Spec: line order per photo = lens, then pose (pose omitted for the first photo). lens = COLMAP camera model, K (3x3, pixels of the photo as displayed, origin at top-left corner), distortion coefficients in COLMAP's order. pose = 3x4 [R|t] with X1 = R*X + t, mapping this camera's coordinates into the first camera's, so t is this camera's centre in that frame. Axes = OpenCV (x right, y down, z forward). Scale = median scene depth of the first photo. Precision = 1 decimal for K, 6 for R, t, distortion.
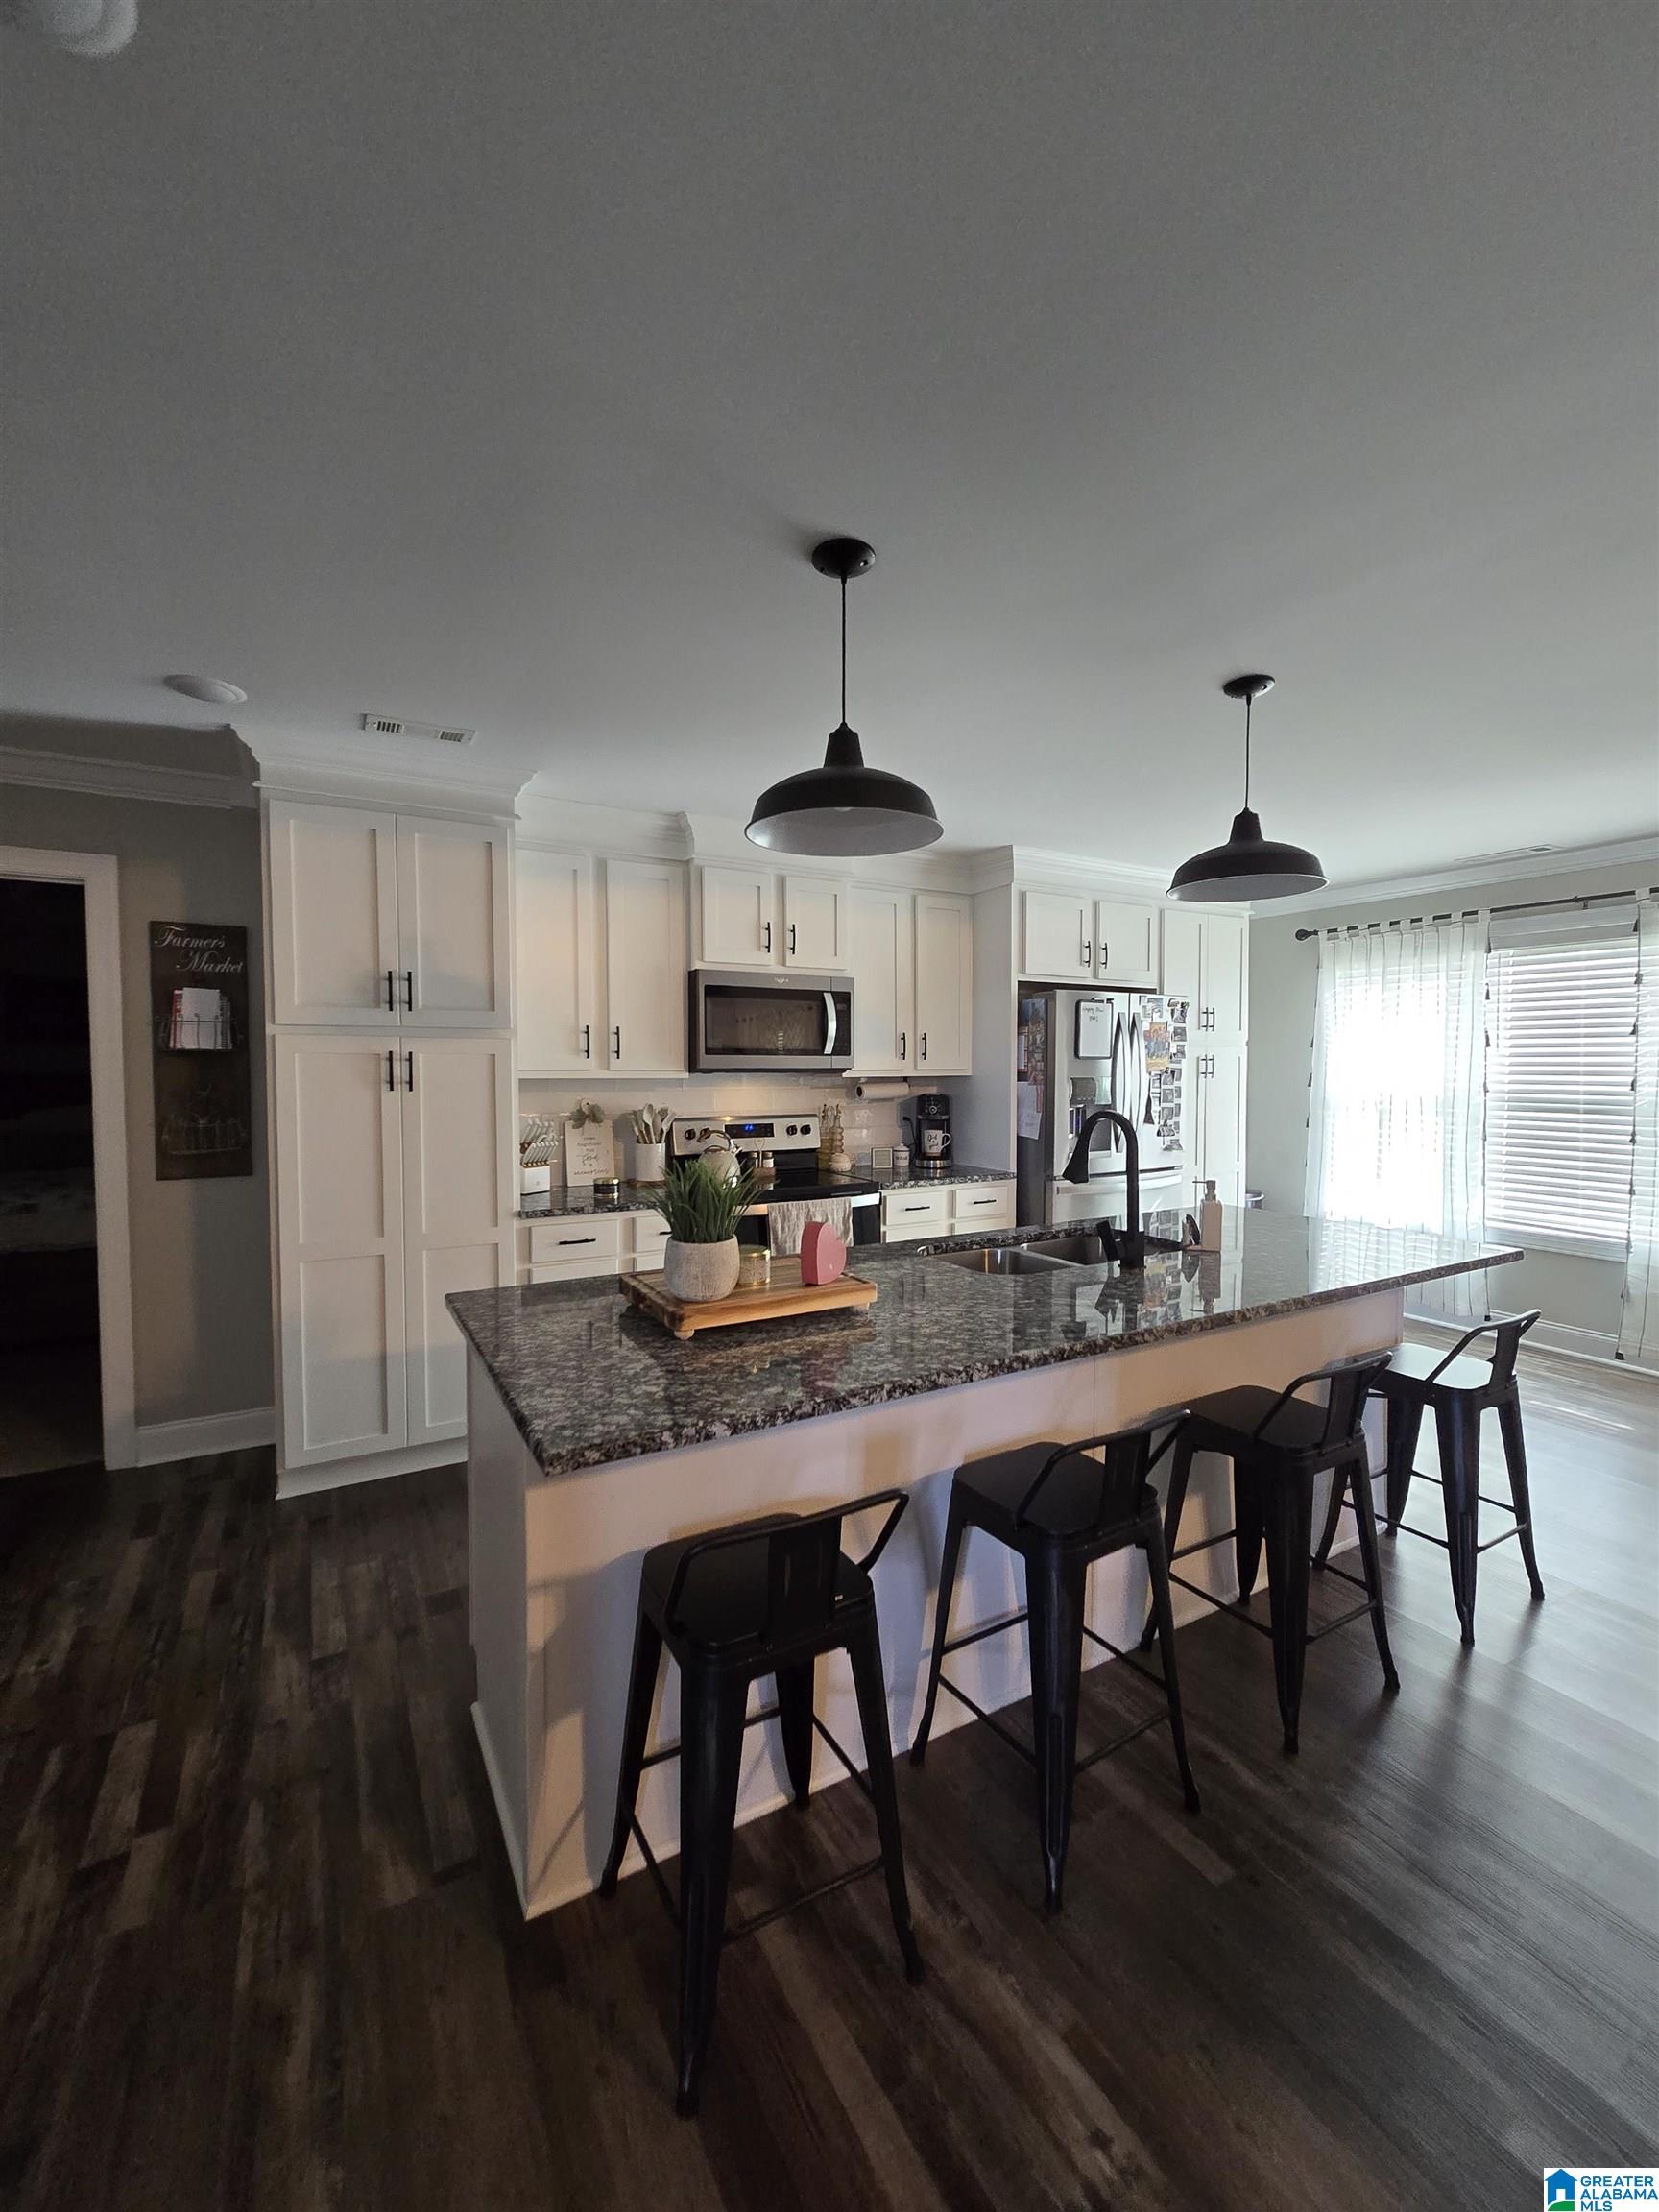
lens RADIAL K [[909.6, 0, 829.0], [0, 909.6, 1112.9], [0, 0, 1]] dist [-0.002041, 0.001257]
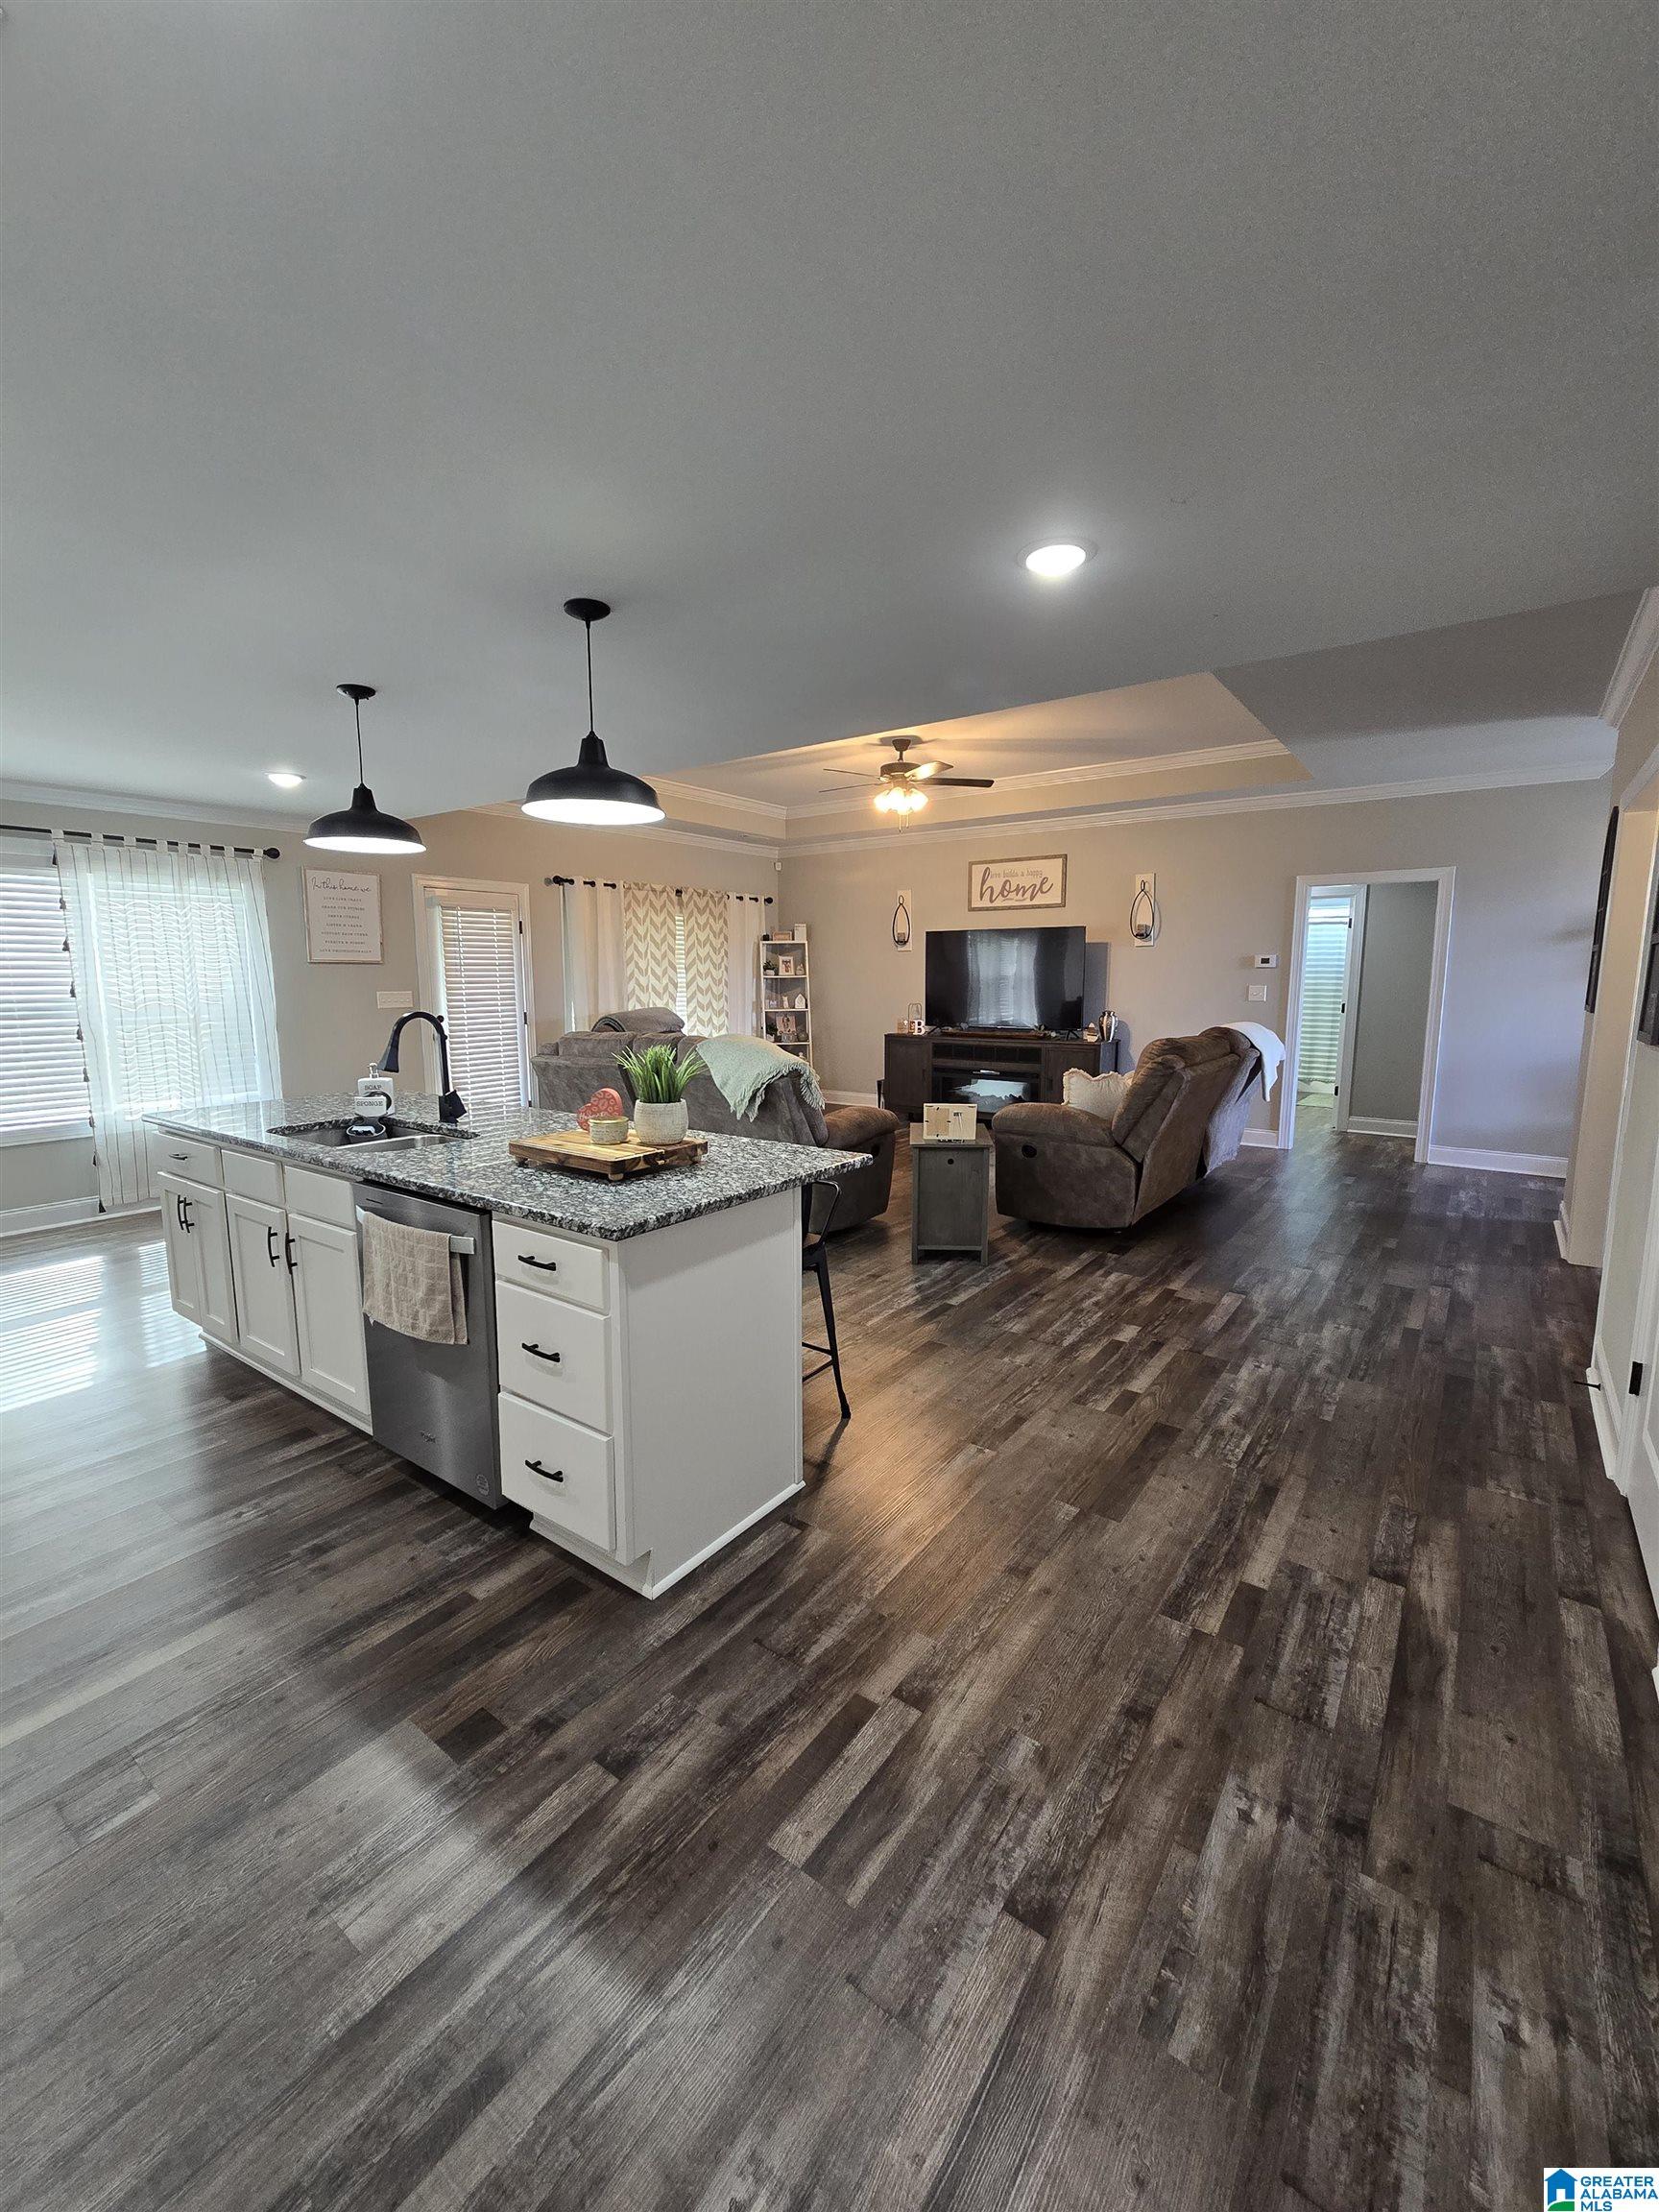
lens RADIAL K [[909.6, 0, 836.5], [0, 909.6, 1100.0], [0, 0, 1]] dist [-0.002041, 0.001257]
pose [[-0.412287, -0.122376, 0.902798, -0.856712], [0.053407, 0.985987, 0.158042, -0.035087], [-0.909487, 0.113374, -0.399974, 0.738645]]
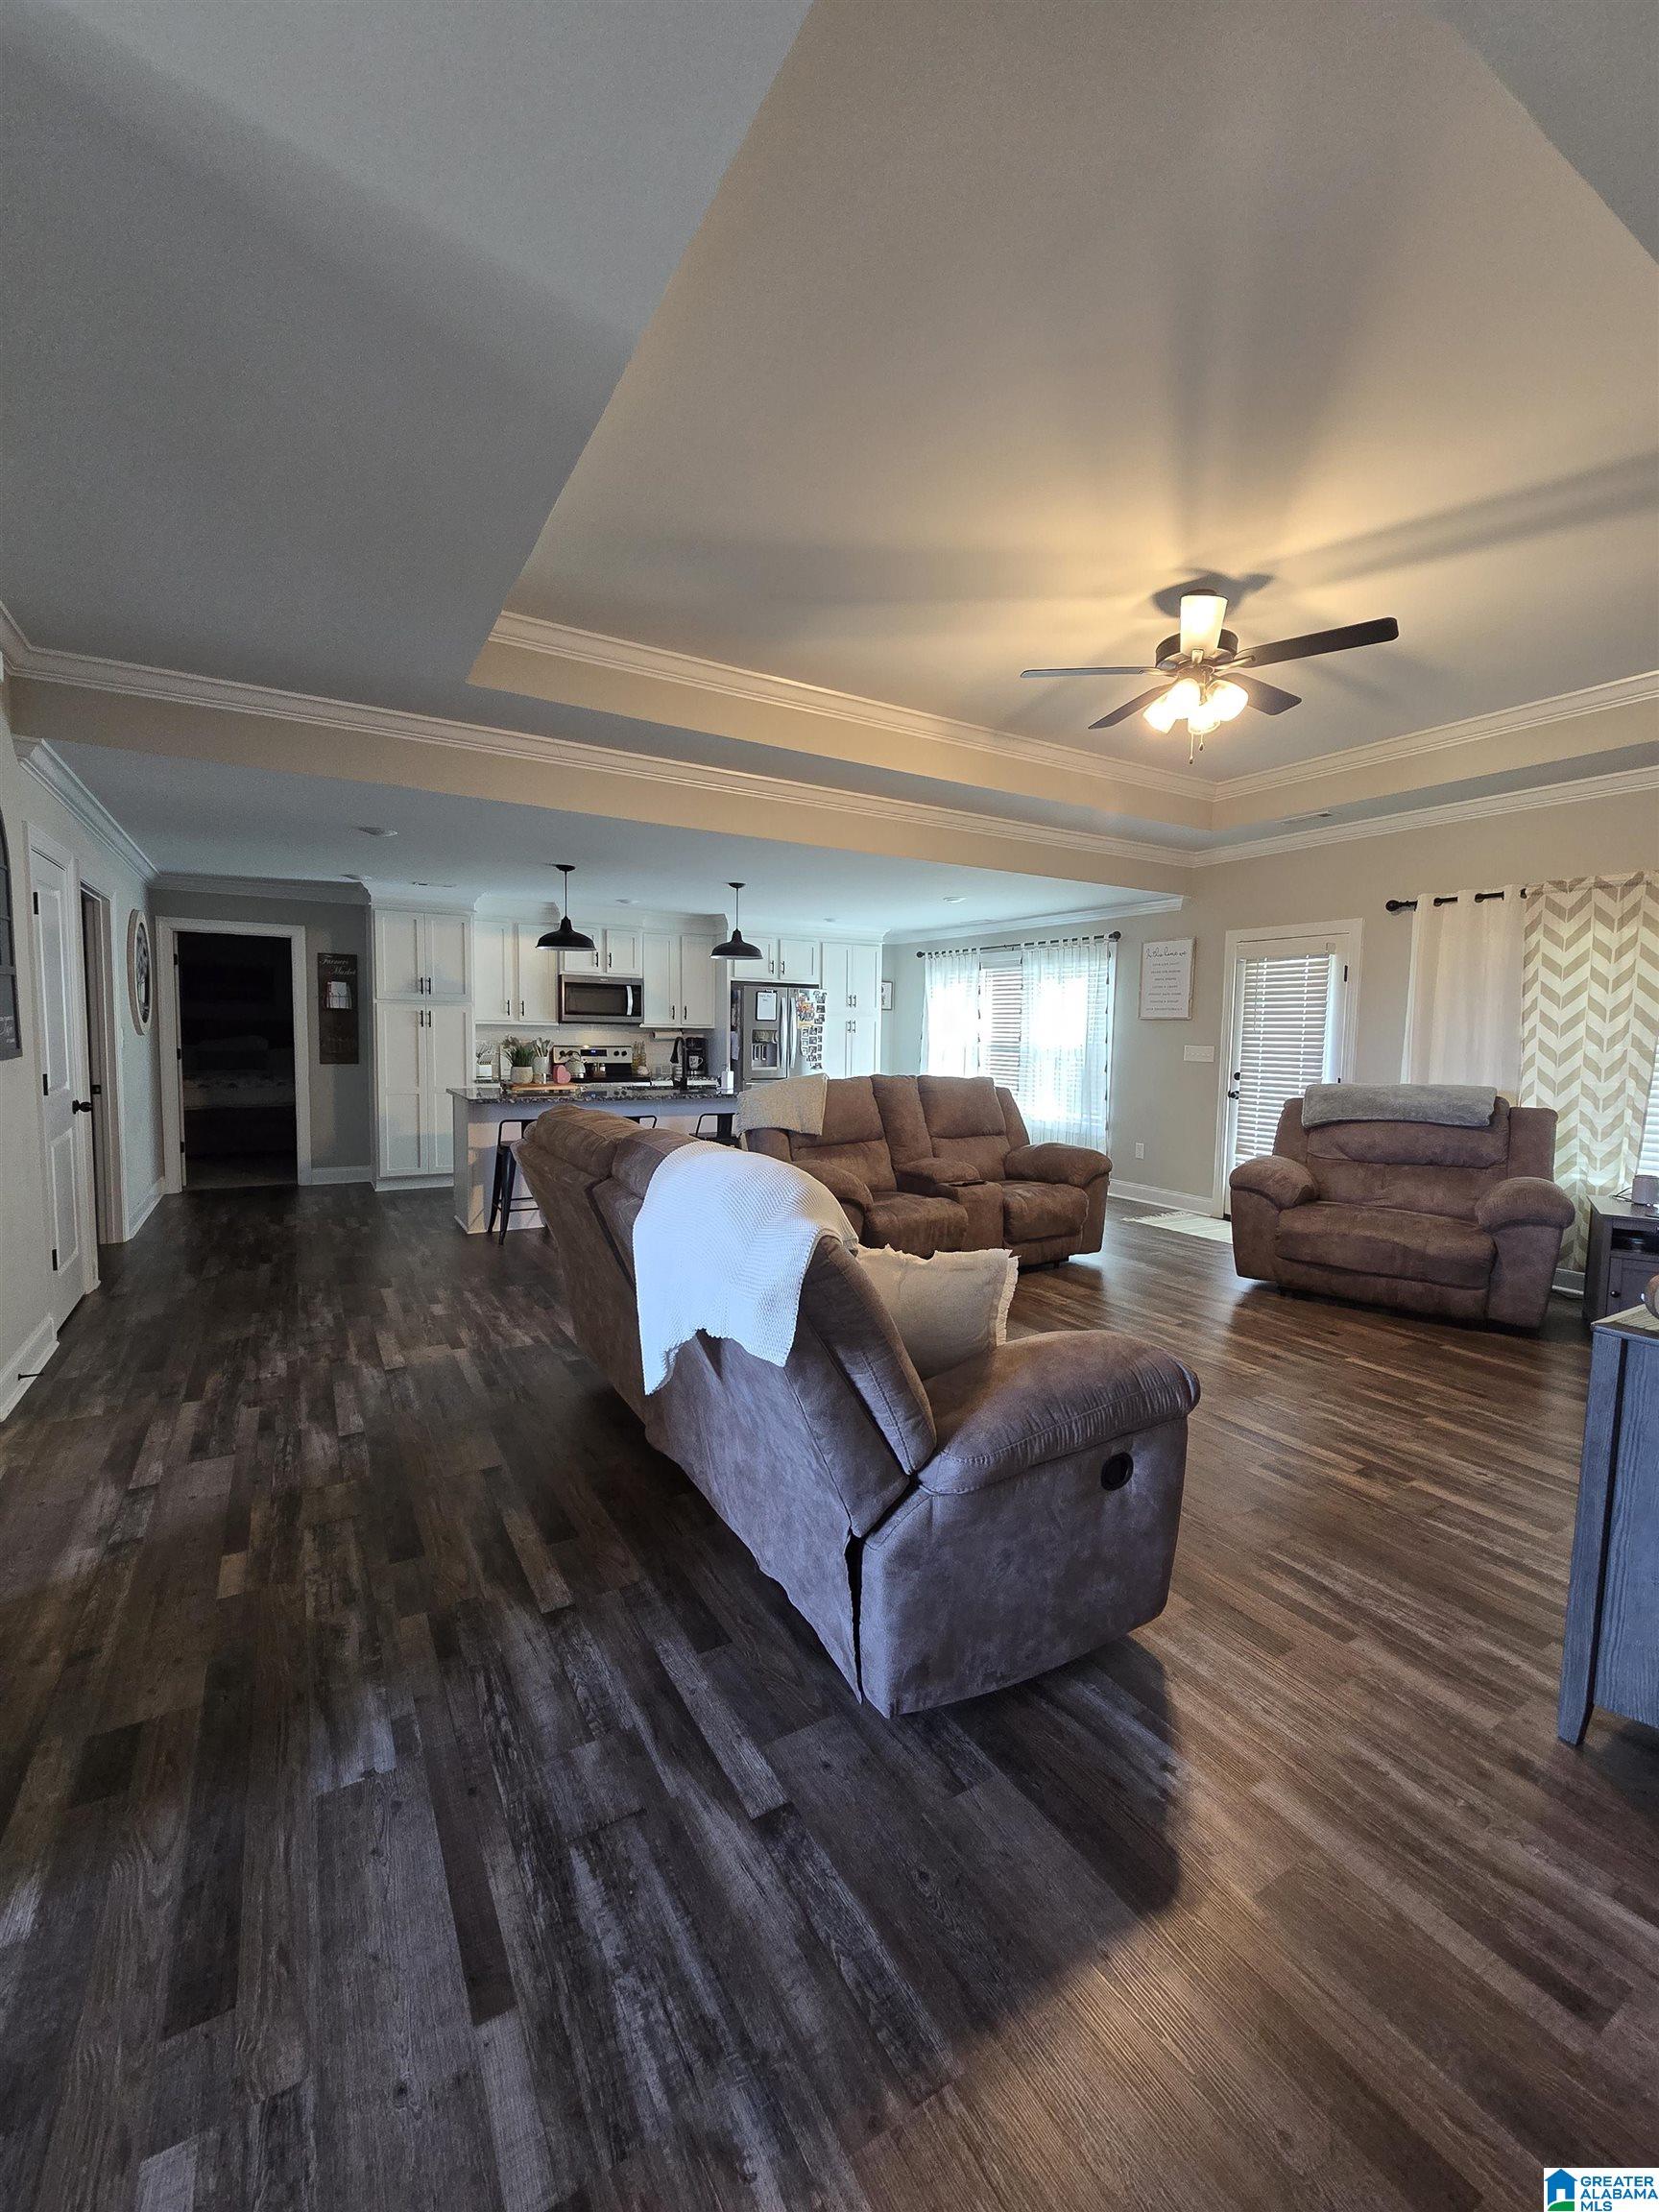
lens RADIAL K [[909.6, 0, 847.1], [0, 909.6, 1122.1], [0, 0, 1]] dist [-0.002041, 0.001257]
pose [[0.999523, 0.015745, 0.026560, 0.567493], [-0.016992, 0.998731, 0.047416, 0.091220], [-0.025780, -0.047845, 0.998522, -1.402290]]
